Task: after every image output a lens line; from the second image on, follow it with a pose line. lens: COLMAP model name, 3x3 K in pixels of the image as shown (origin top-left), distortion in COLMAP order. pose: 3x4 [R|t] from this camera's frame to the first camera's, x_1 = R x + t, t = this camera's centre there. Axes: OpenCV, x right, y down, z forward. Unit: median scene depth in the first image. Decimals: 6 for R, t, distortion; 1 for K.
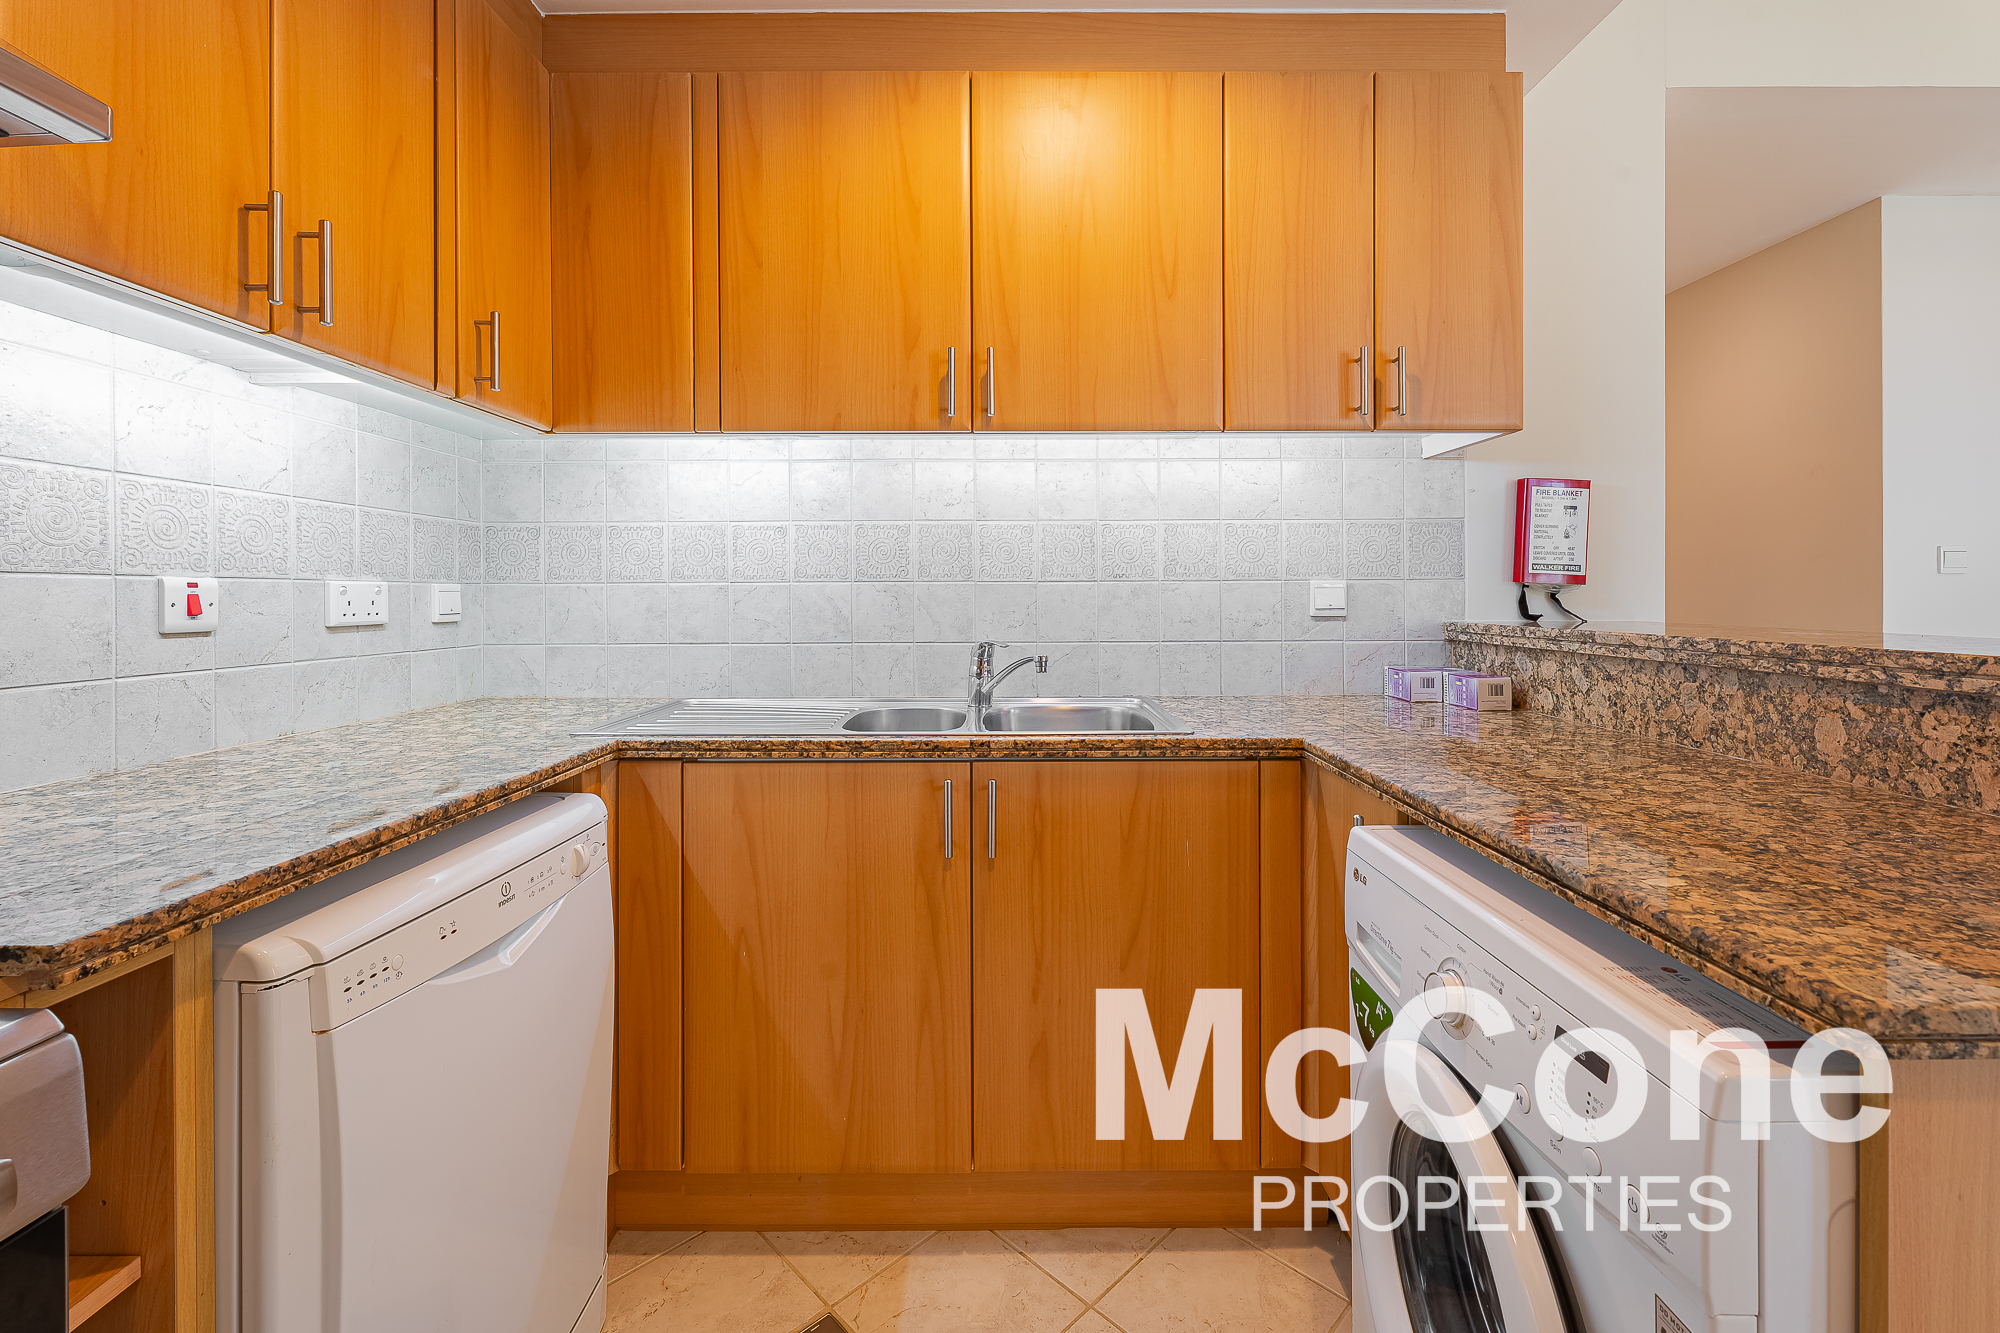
lens RADIAL K [[837.6, 0, 1006.7], [0, 837.6, 598.0], [0, 0, 1]] dist [0.000384, -0.000177]
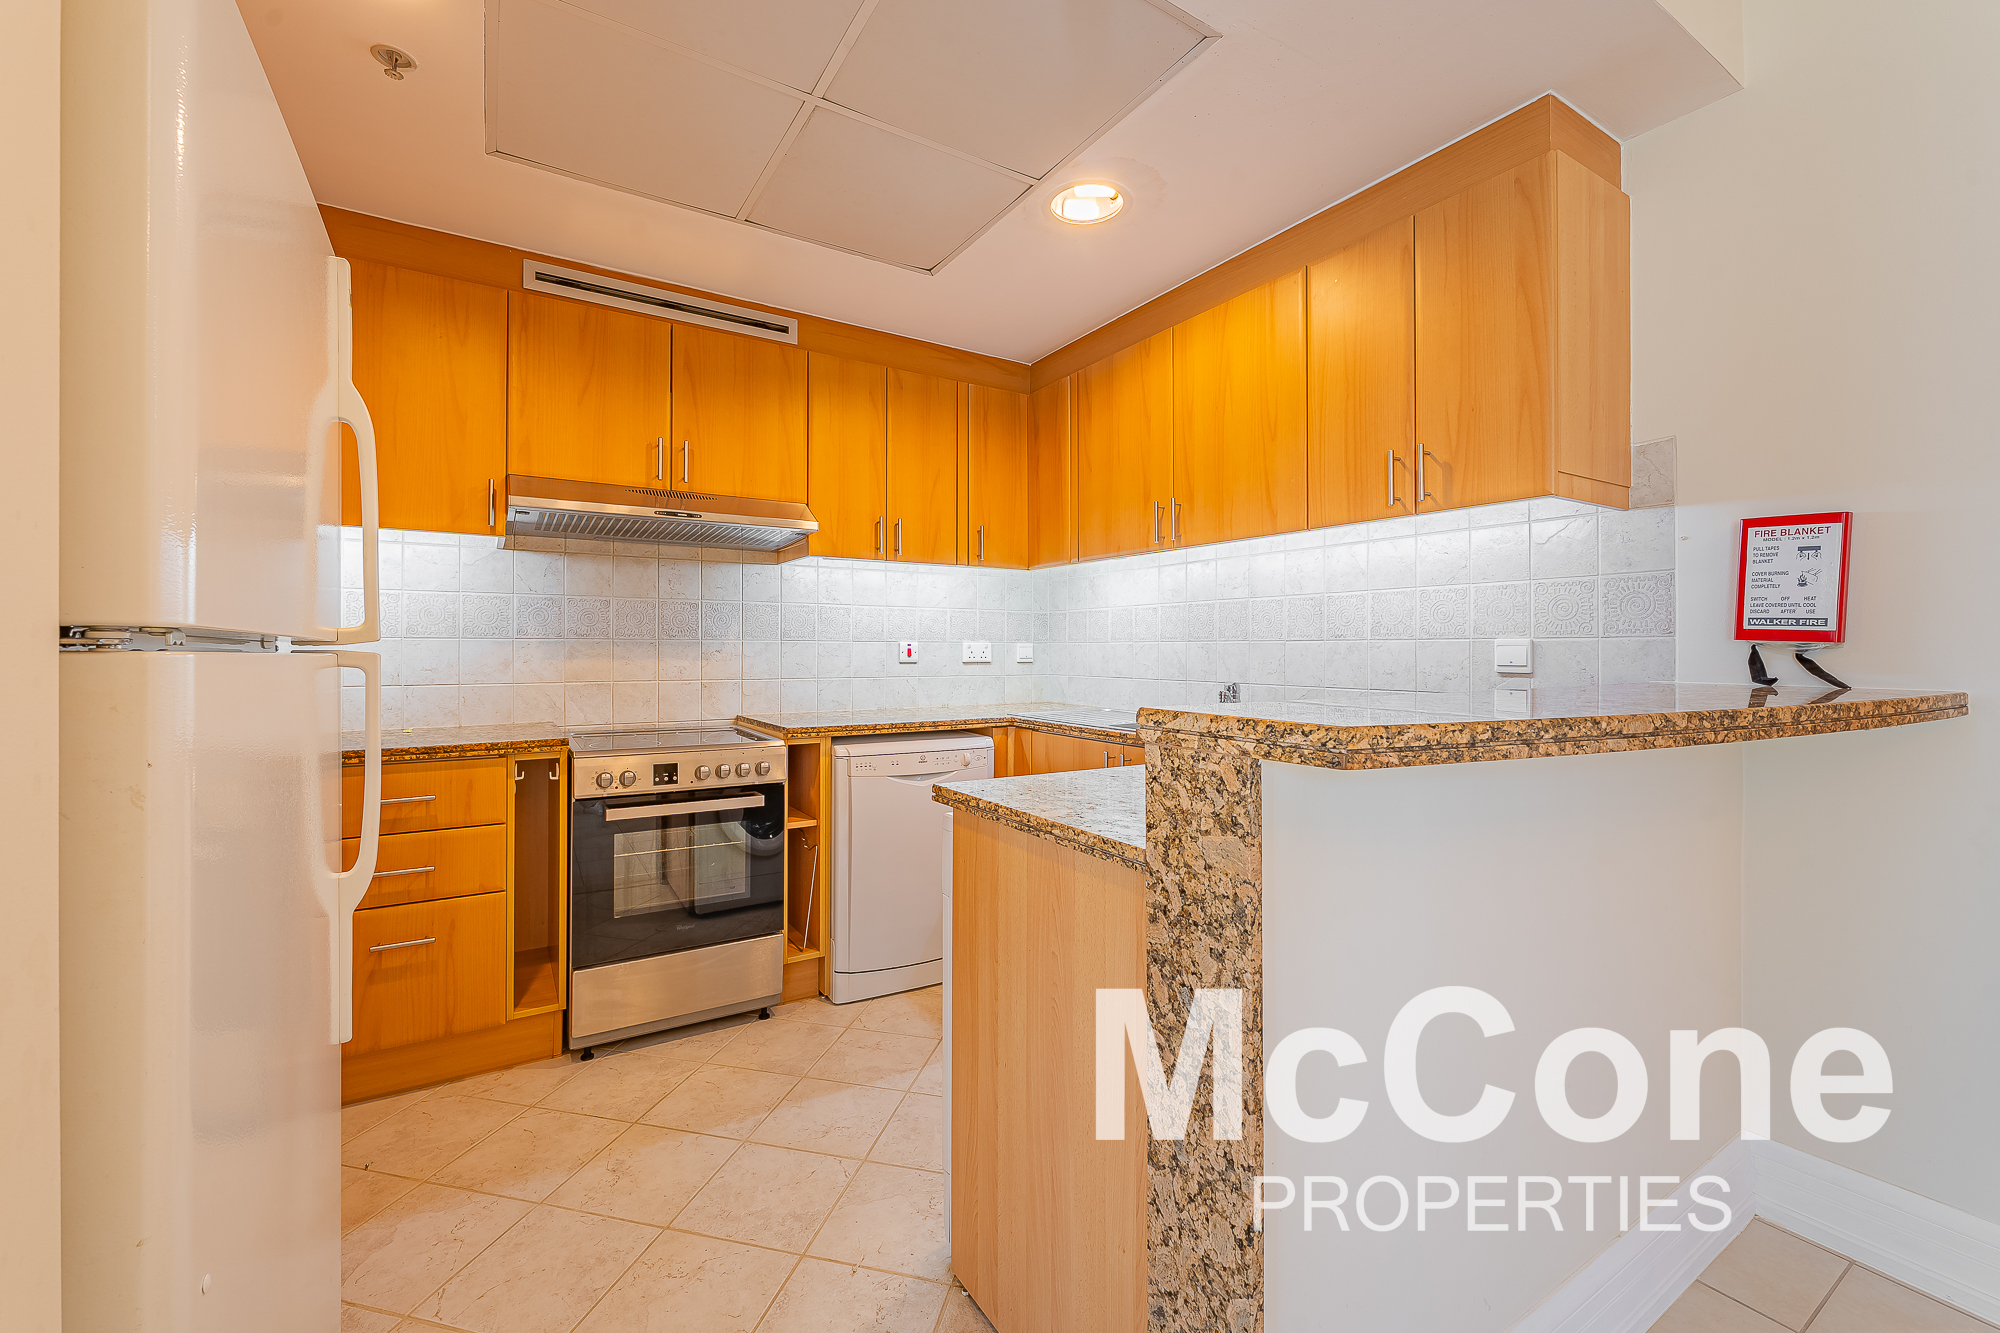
lens RADIAL K [[814.4, 0, 983.2], [0, 814.4, 655.2], [0, 0, 1]] dist [-0.000330, -0.000494]
pose [[0.517440, 0.011433, -0.855643, 0.937131], [-0.006328, 0.999935, 0.009534, -0.005698], [0.855696, 0.000481, 0.517479, -0.105061]]
